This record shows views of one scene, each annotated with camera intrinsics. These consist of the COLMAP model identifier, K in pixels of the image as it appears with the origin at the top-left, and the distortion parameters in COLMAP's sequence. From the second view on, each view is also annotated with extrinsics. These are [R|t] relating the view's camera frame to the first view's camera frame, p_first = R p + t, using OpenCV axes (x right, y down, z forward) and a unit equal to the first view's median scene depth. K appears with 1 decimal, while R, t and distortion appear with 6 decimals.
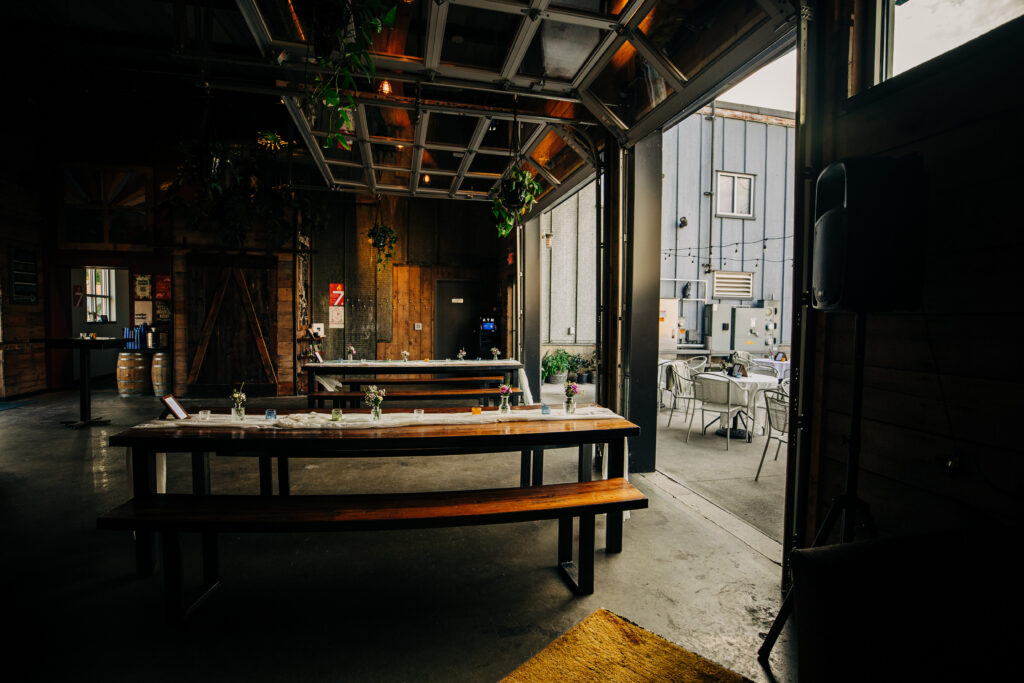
lens RADIAL K [[489.1, 0, 512.0], [0, 489.1, 341.5], [0, 0, 1]] dist [-0.003369, -0.000049]
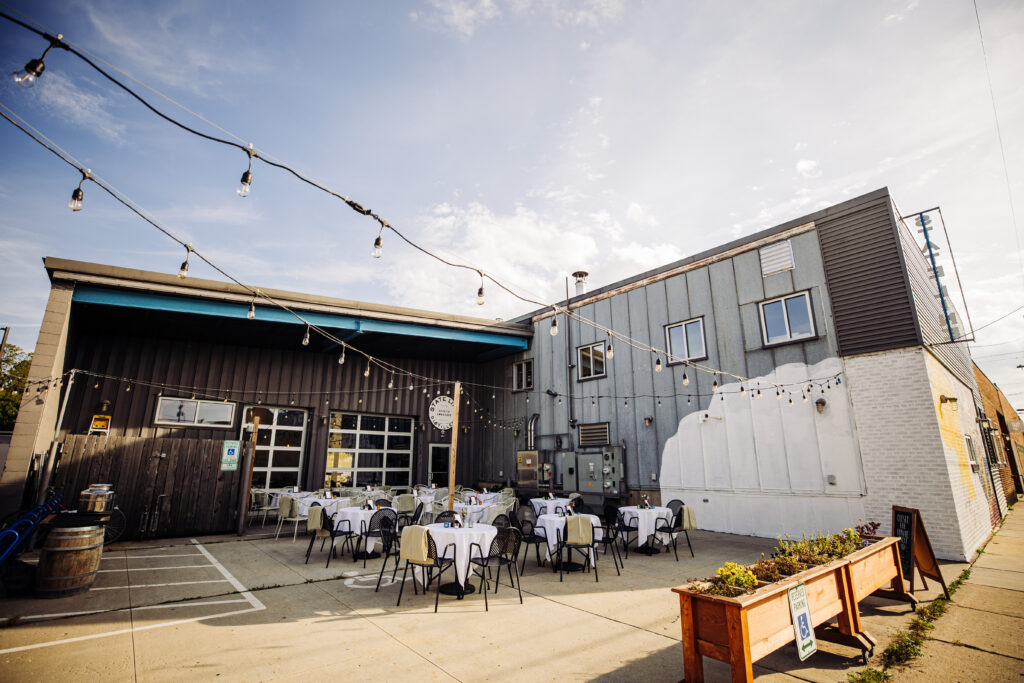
lens RADIAL K [[489.1, 0, 512.0], [0, 489.1, 341.5], [0, 0, 1]] dist [-0.003369, -0.000049]
pose [[0.500089, -0.238015, -0.832622, 1.399042], [-0.030247, 0.956099, -0.291478, 0.020347], [0.865446, 0.170949, 0.470936, 0.239649]]
